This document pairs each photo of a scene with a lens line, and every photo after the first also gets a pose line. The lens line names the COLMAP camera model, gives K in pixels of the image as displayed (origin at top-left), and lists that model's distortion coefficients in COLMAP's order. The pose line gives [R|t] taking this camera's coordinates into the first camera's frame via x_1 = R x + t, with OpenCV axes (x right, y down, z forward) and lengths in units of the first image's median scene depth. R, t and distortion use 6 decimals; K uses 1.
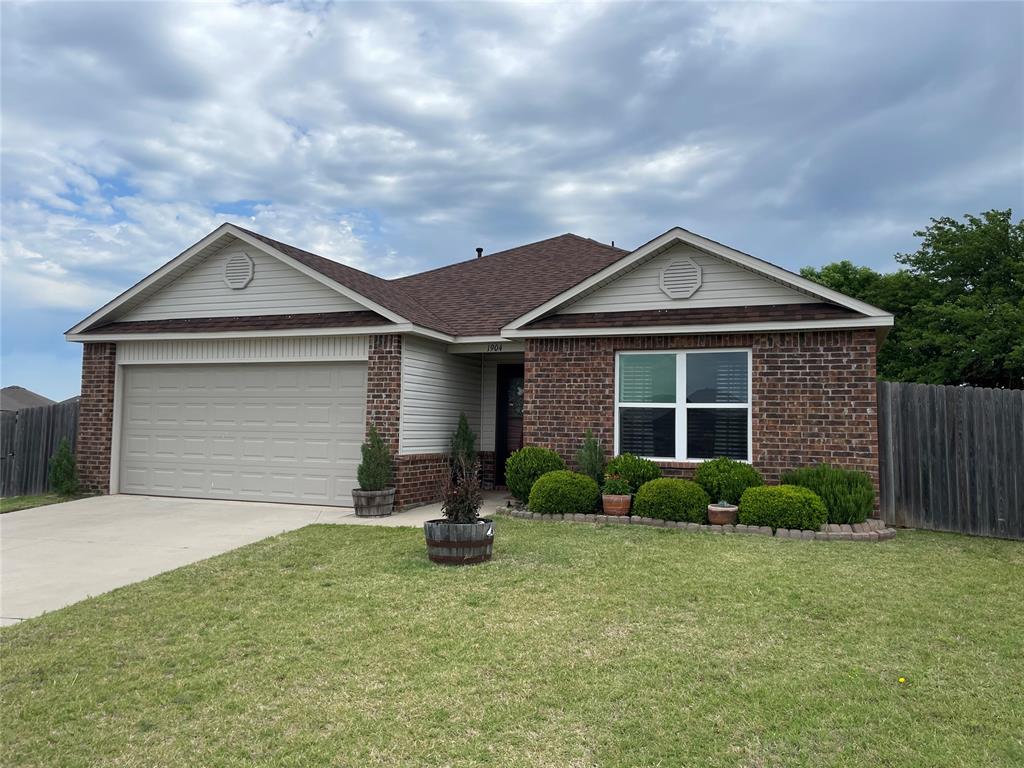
lens RADIAL K [[774.9, 0, 525.5], [0, 774.9, 376.1], [0, 0, 1]] dist [0.085337, -0.103905]
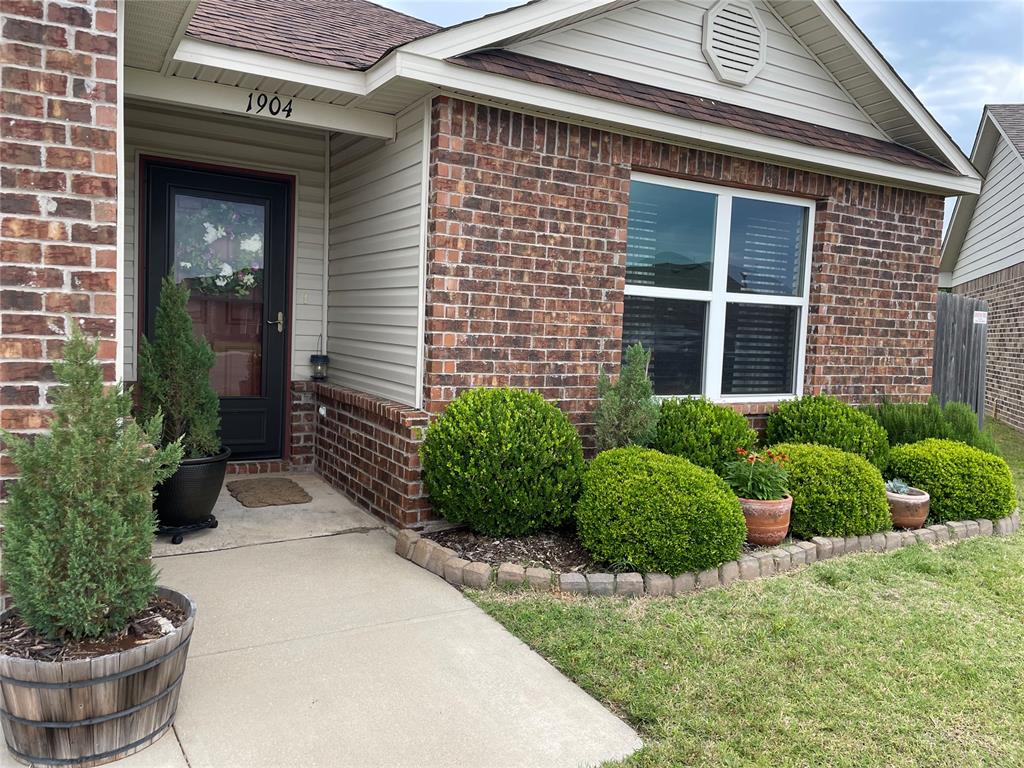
lens RADIAL K [[774.9, 0, 521.5], [0, 774.9, 380.1], [0, 0, 1]] dist [0.085337, -0.103905]
pose [[0.614042, -0.050138, 0.787680, -0.287201], [-0.083563, 0.988242, 0.128046, 0.035860], [-0.784838, -0.144446, 0.602632, 0.750097]]
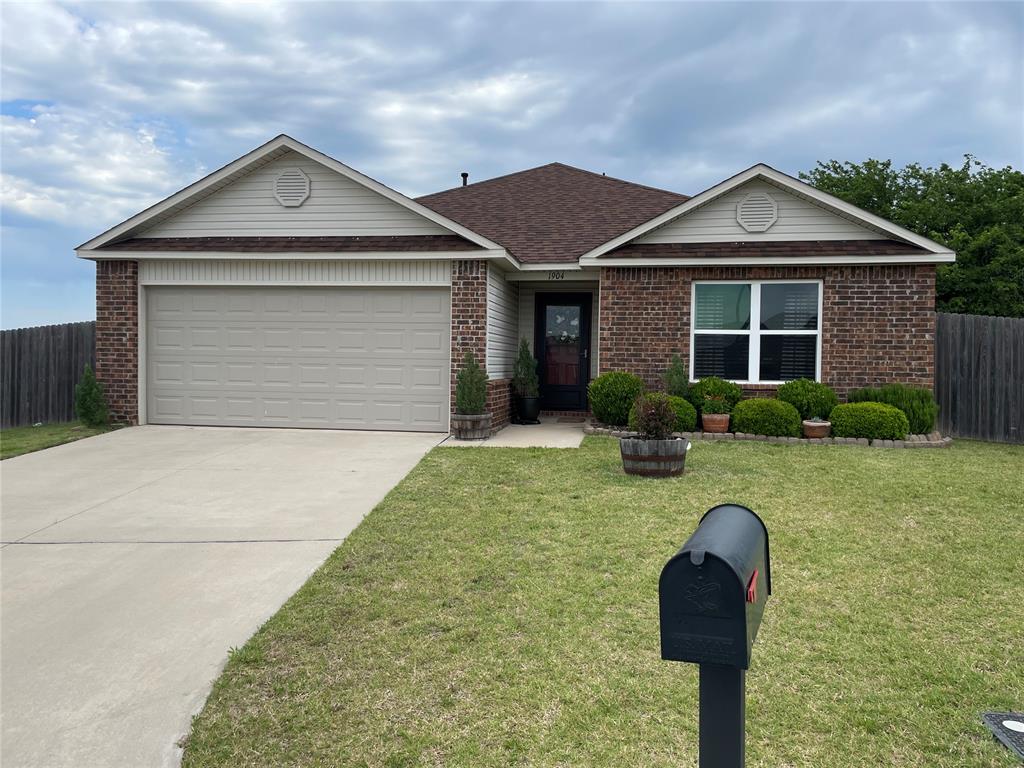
lens RADIAL K [[774.9, 0, 521.0], [0, 774.9, 382.6], [0, 0, 1]] dist [0.085337, -0.103905]
pose [[0.977559, -0.008885, 0.210474, -0.334859], [-0.011418, 0.995407, 0.095053, 0.007676], [-0.210352, -0.095323, 0.972967, 0.002995]]
